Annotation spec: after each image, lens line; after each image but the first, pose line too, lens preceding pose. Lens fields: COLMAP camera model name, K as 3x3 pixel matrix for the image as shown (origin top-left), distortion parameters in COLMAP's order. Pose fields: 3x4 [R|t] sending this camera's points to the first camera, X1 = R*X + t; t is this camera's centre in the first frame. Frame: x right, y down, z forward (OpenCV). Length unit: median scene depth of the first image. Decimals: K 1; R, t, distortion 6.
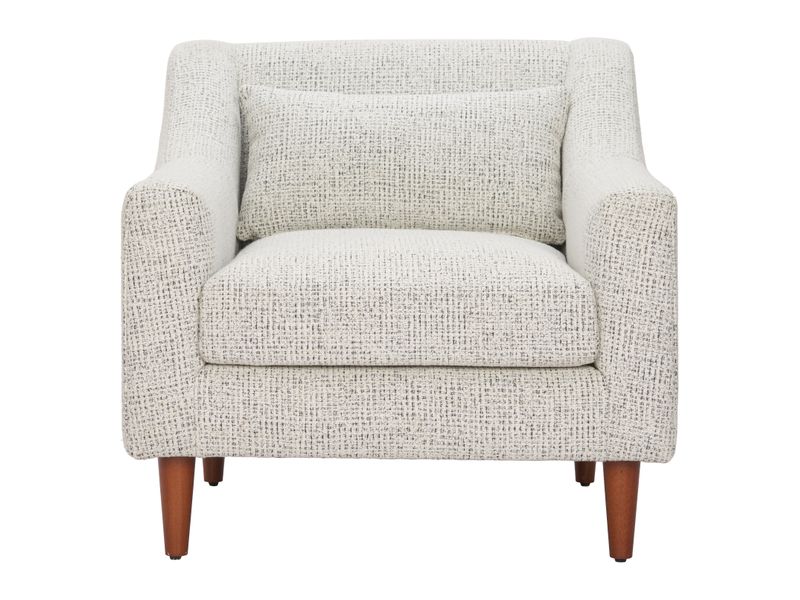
lens RADIAL K [[1700.8, 0, 398.4], [0, 1700.8, 305.9], [0, 0, 1]] dist [-0.012355, 0.000000]
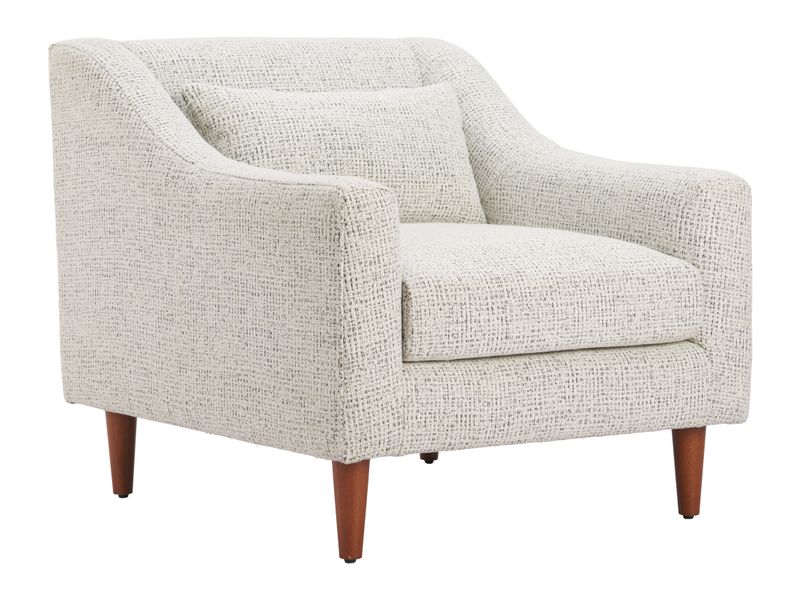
lens RADIAL K [[1700.8, 0, 393.0], [0, 1700.8, 293.2], [0, 0, 1]] dist [-0.012355, 0.000000]
pose [[0.917938, -0.057020, 0.392604, -0.495142], [0.058546, 0.998252, 0.008097, -0.014426], [-0.392379, 0.015553, 0.919672, 0.078796]]
